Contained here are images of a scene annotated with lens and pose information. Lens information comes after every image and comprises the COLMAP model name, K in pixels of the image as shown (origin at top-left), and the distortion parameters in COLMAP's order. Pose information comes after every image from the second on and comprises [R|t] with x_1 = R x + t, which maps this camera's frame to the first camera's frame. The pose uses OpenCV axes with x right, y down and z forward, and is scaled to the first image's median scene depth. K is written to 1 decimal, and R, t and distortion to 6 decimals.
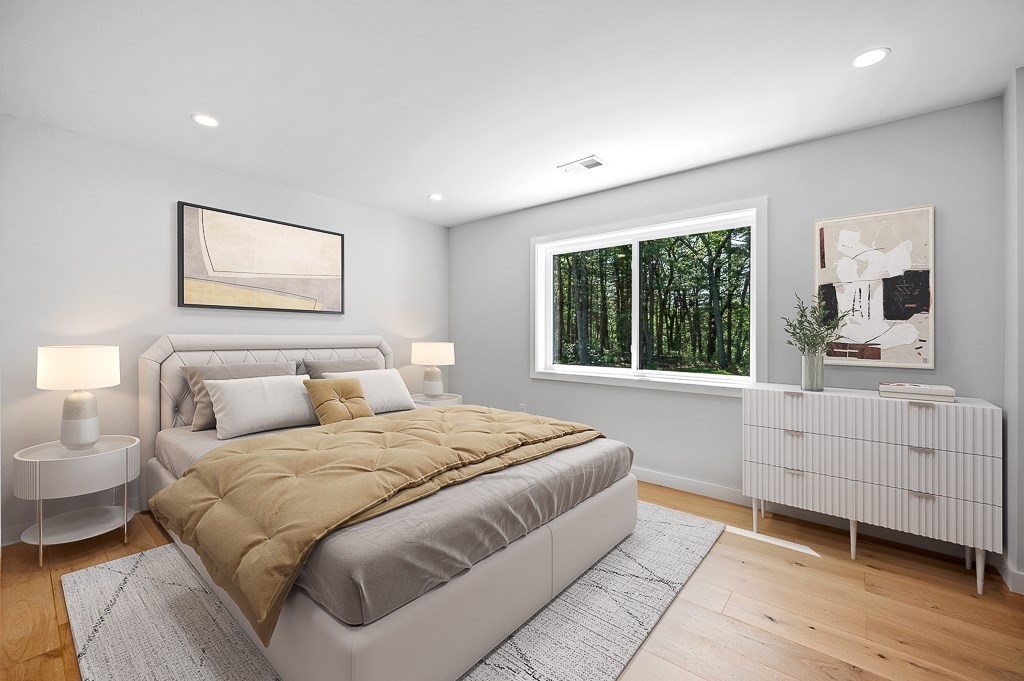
lens RADIAL K [[417.3, 0, 514.0], [0, 417.3, 335.0], [0, 0, 1]] dist [-0.003051, -0.000211]
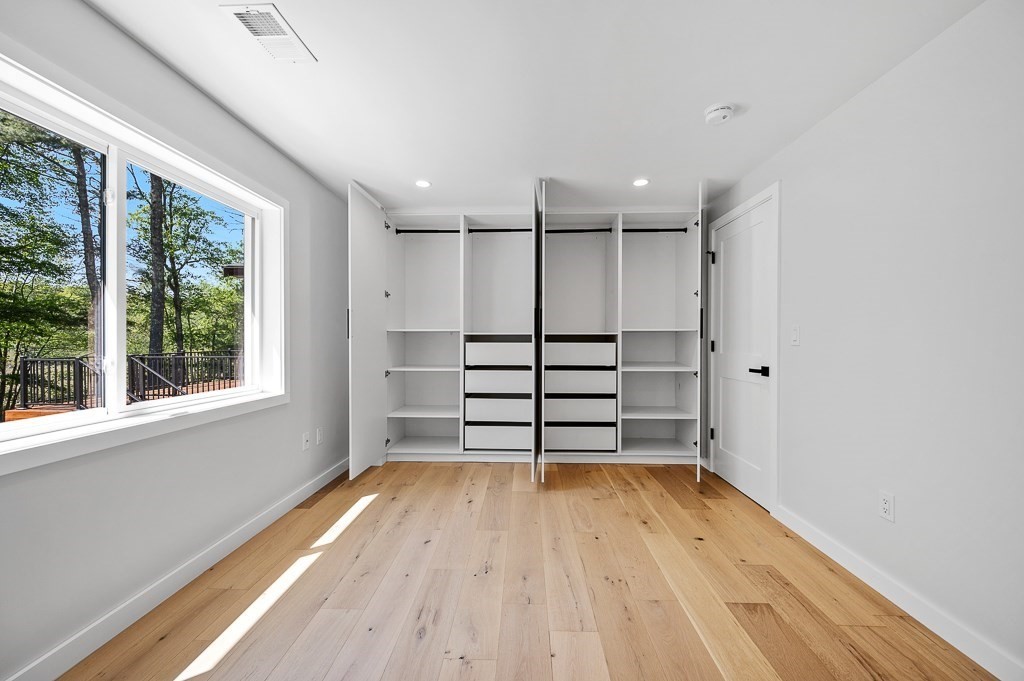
lens RADIAL K [[401.5, 0, 510.1], [0, 401.5, 337.7], [0, 0, 1]] dist [0.001752, 0.000205]
pose [[-0.607728, -0.003359, 0.794138, -0.608454], [-0.001637, 0.999994, 0.002976, -0.006372], [-0.794144, 0.000509, -0.607730, 1.417817]]
